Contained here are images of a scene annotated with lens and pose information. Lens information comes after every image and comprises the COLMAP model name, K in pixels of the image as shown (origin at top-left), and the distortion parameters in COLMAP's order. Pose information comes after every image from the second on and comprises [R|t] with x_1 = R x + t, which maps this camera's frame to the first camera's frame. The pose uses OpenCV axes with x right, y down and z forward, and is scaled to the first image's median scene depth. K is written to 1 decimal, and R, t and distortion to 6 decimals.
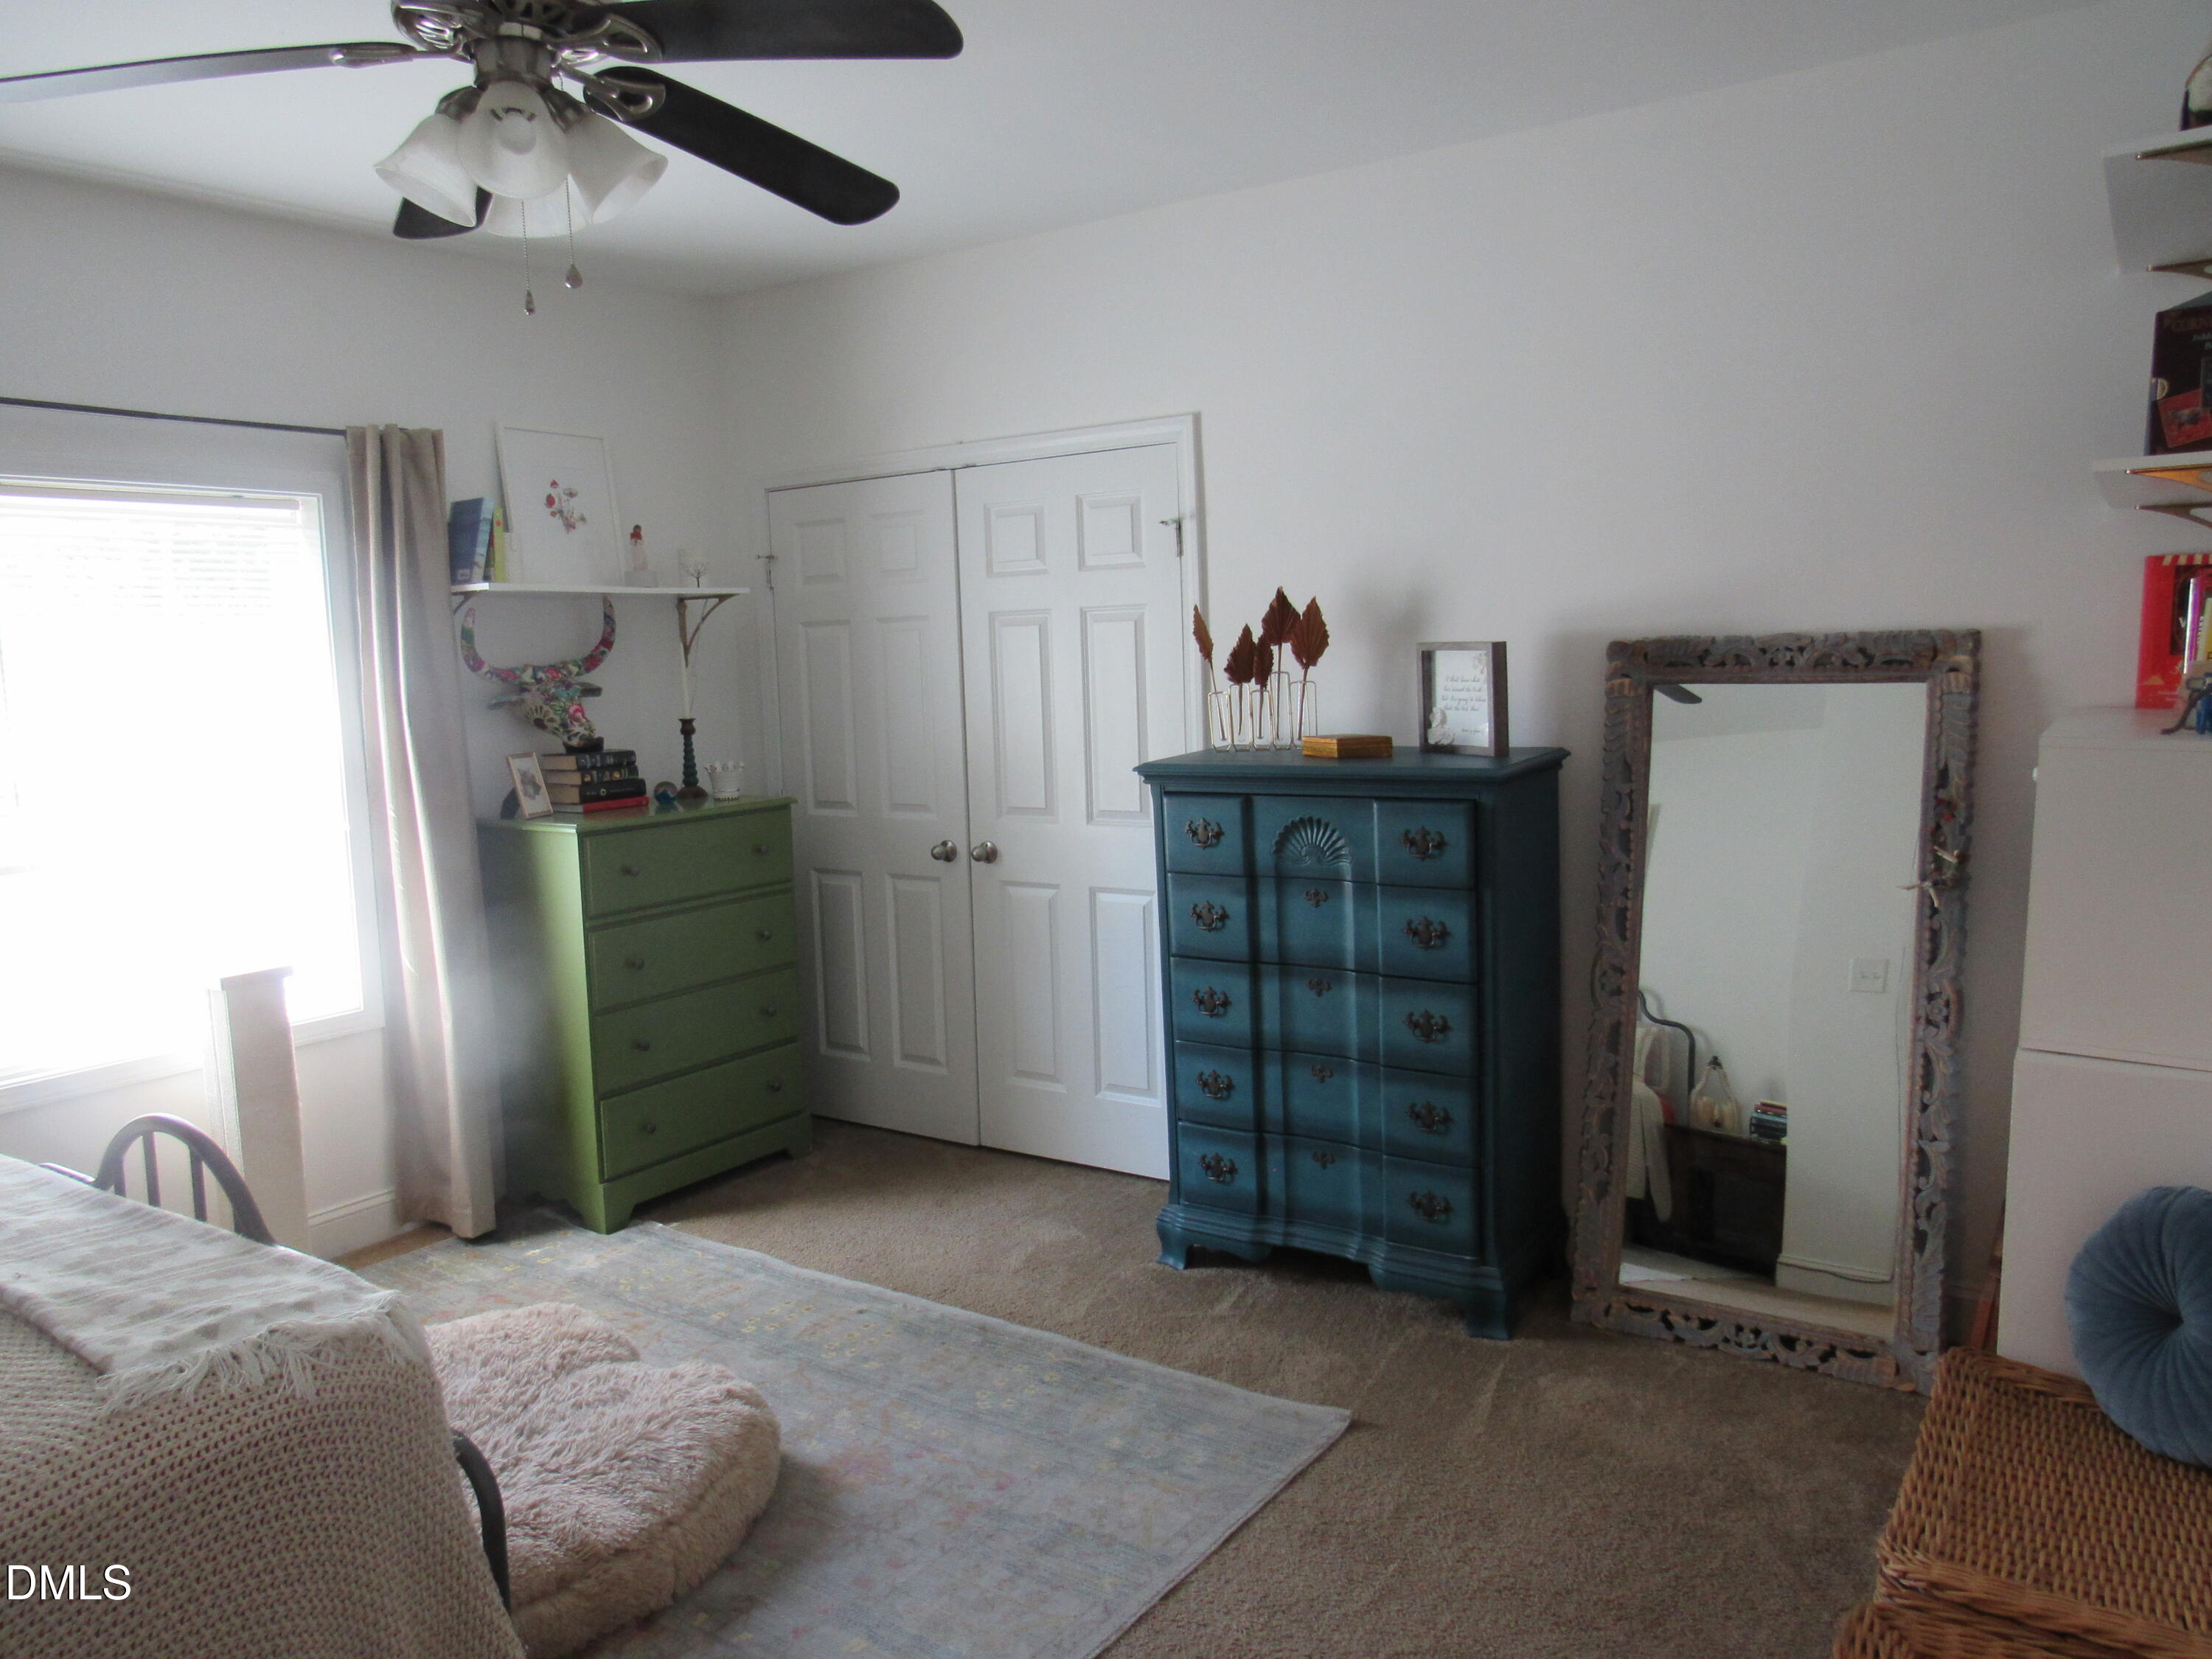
lens RADIAL K [[1578.2, 0, 1106.0], [0, 1578.2, 833.1], [0, 0, 1]] dist [-0.044971, 0.029118]
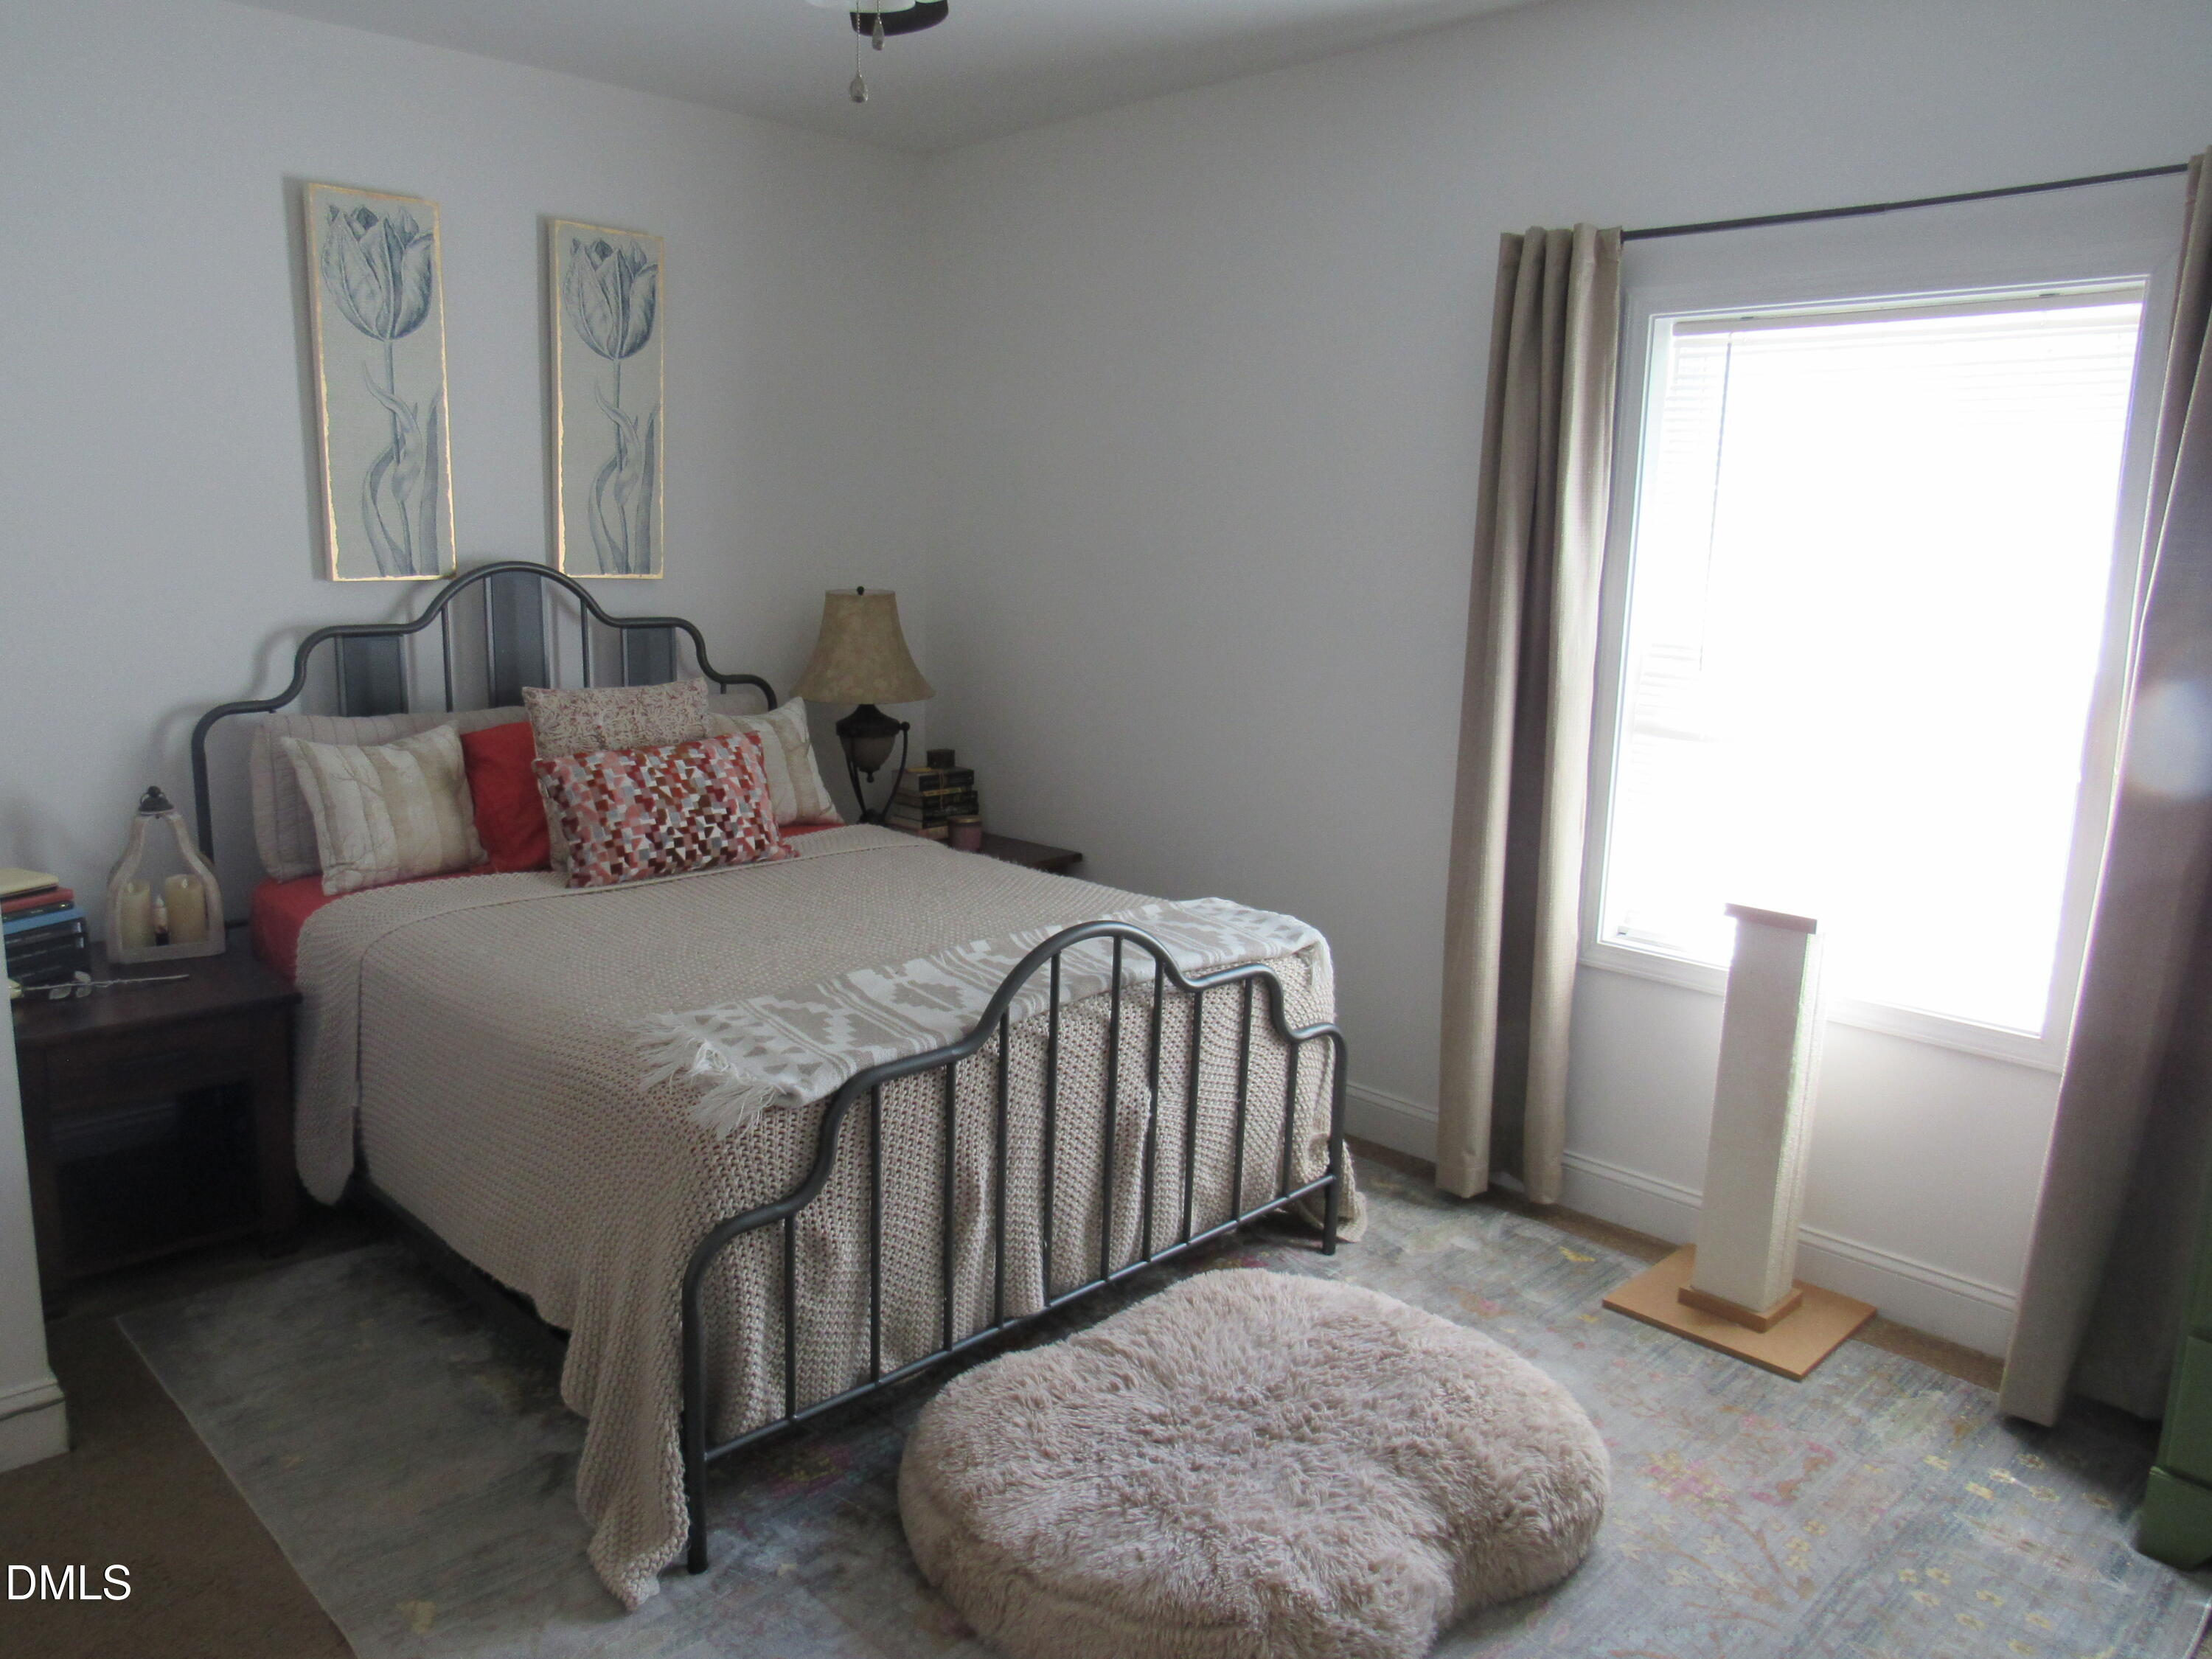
lens RADIAL K [[1578.2, 0, 1103.4], [0, 1578.2, 834.3], [0, 0, 1]] dist [-0.044971, 0.029118]
pose [[-0.207233, 0.197506, -0.958147, 0.266806], [-0.133318, 0.964570, 0.227665, -0.078912], [0.969165, 0.174918, -0.173560, 0.728042]]
